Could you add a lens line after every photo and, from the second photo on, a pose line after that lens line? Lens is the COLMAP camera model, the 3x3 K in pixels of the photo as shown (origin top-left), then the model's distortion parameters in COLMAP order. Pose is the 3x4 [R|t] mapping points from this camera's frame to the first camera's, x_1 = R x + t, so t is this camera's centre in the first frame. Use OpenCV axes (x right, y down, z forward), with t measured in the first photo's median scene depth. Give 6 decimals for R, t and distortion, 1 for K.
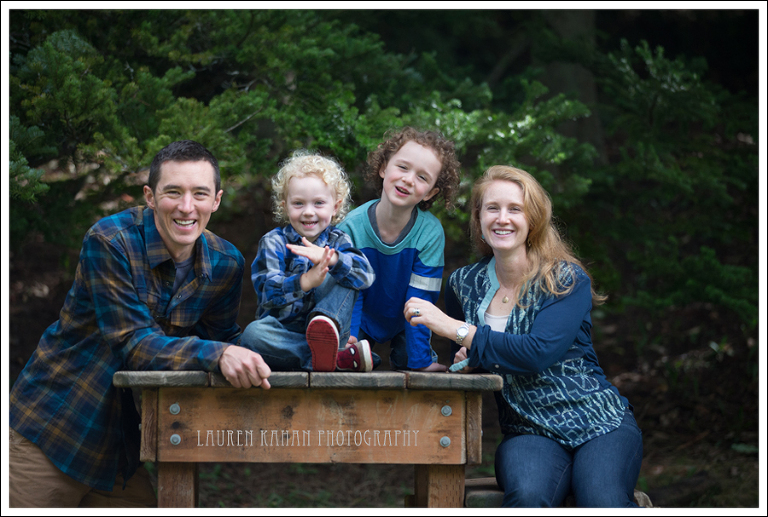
lens RADIAL K [[2973.0, 0, 387.8], [0, 2973.0, 252.5], [0, 0, 1]] dist [0.373912, 0.000000]
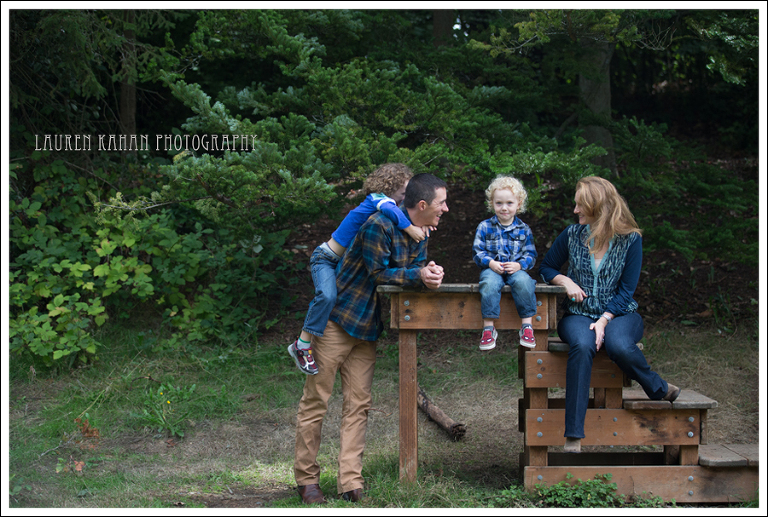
lens RADIAL K [[1638.8, 0, 381.0], [0, 1638.8, 250.8], [0, 0, 1]] dist [-0.216463, 0.000000]
pose [[0.997334, -0.009609, -0.072337, -0.004548], [0.010895, 0.999789, 0.017400, -0.002488], [0.072154, -0.018142, 0.997228, -0.088416]]
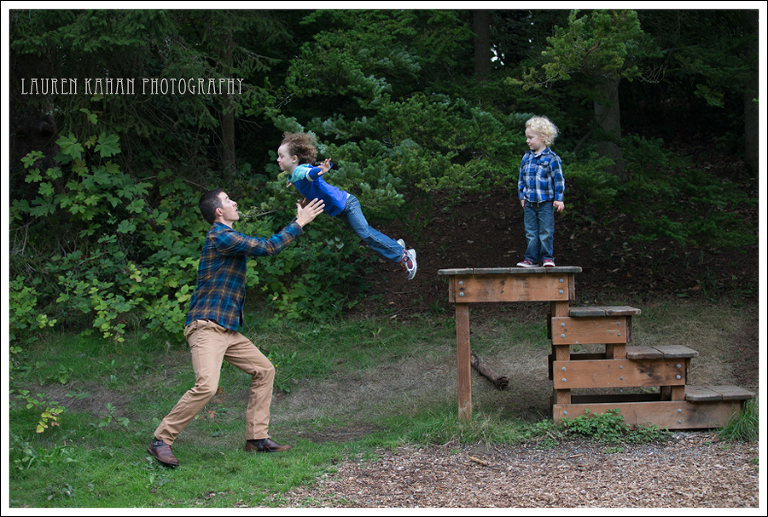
lens RADIAL K [[1415.4, 0, 380.0], [0, 1415.4, 255.5], [0, 0, 1]] dist [-0.206950, 0.000000]
pose [[0.993460, -0.031395, -0.109775, -0.001898], [0.034089, 0.999160, 0.022751, -0.003135], [0.108969, -0.026345, 0.993696, -0.207087]]
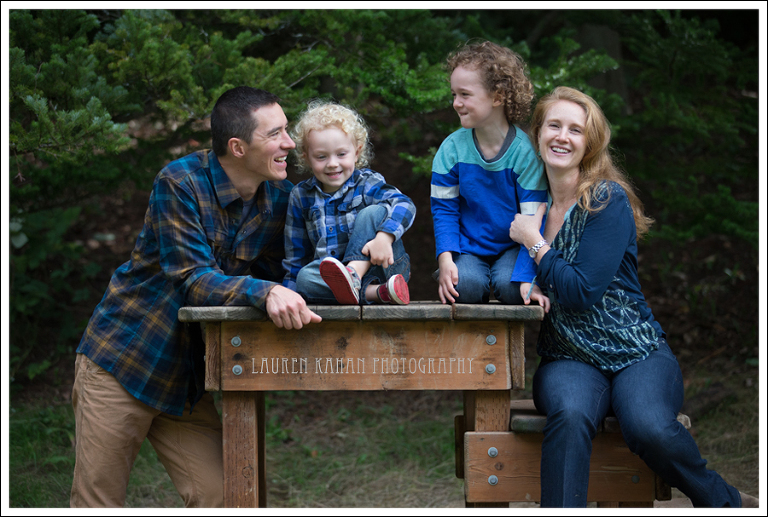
lens RADIAL K [[2400.5, 0, 381.8], [0, 2400.5, 255.6], [0, 0, 1]] dist [-0.010058, 0.000000]
pose [[0.999473, -0.016163, -0.028140, 0.003861], [0.016819, 0.999589, 0.023219, 0.001908], [0.027753, -0.023680, 0.999334, 0.104561]]
